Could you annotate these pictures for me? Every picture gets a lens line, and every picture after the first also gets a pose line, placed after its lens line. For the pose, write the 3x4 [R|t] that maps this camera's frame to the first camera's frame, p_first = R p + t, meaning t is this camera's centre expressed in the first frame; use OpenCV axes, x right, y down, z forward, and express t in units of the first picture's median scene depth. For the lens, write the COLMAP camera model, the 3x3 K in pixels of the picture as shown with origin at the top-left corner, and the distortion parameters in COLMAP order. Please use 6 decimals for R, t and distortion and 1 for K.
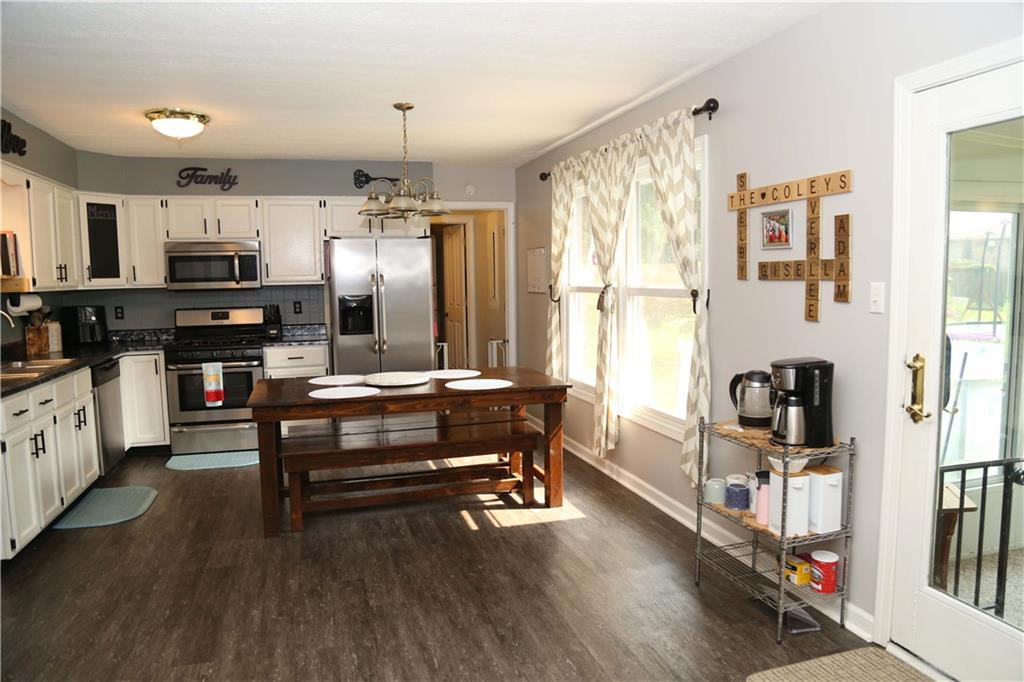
lens RADIAL K [[698.9, 0, 514.7], [0, 698.9, 344.9], [0, 0, 1]] dist [-0.126184, 0.073845]
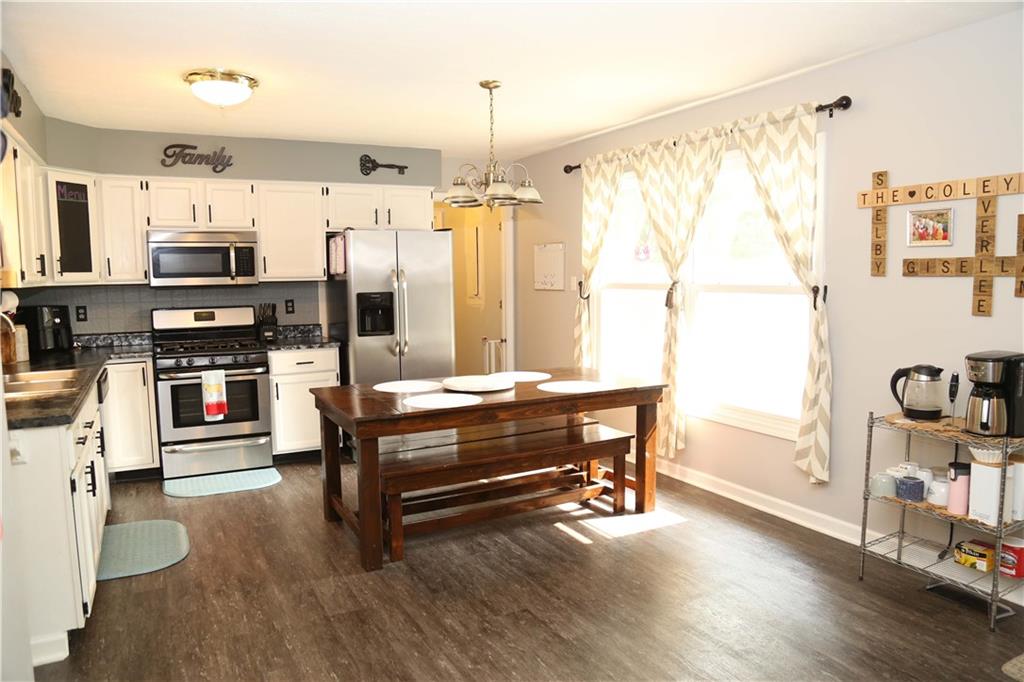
lens RADIAL K [[698.9, 0, 514.7], [0, 698.9, 344.9], [0, 0, 1]] dist [-0.126184, 0.073845]
pose [[0.980007, -0.016413, 0.198285, -0.307204], [0.016139, 0.999865, 0.002996, -0.003525], [-0.198307, 0.000264, 0.980140, 0.097072]]
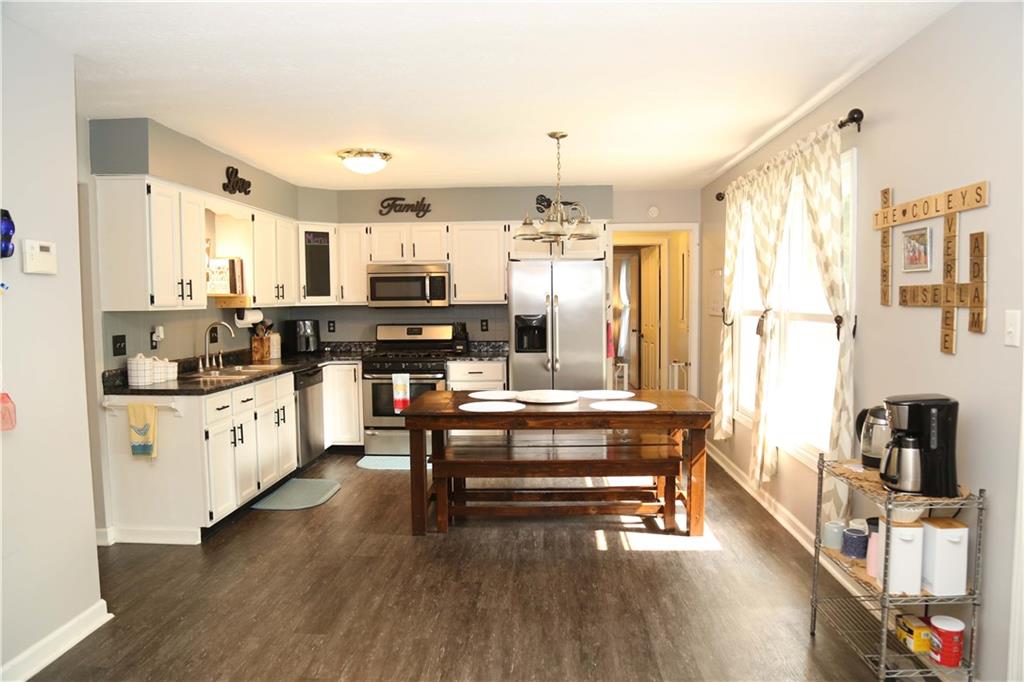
lens RADIAL K [[698.9, 0, 514.7], [0, 698.9, 344.9], [0, 0, 1]] dist [-0.126184, 0.073845]
pose [[0.943484, 0.027642, -0.330263, 0.128382], [-0.036638, 0.999107, -0.021043, -0.004505], [0.329387, 0.031954, 0.943654, -0.001511]]
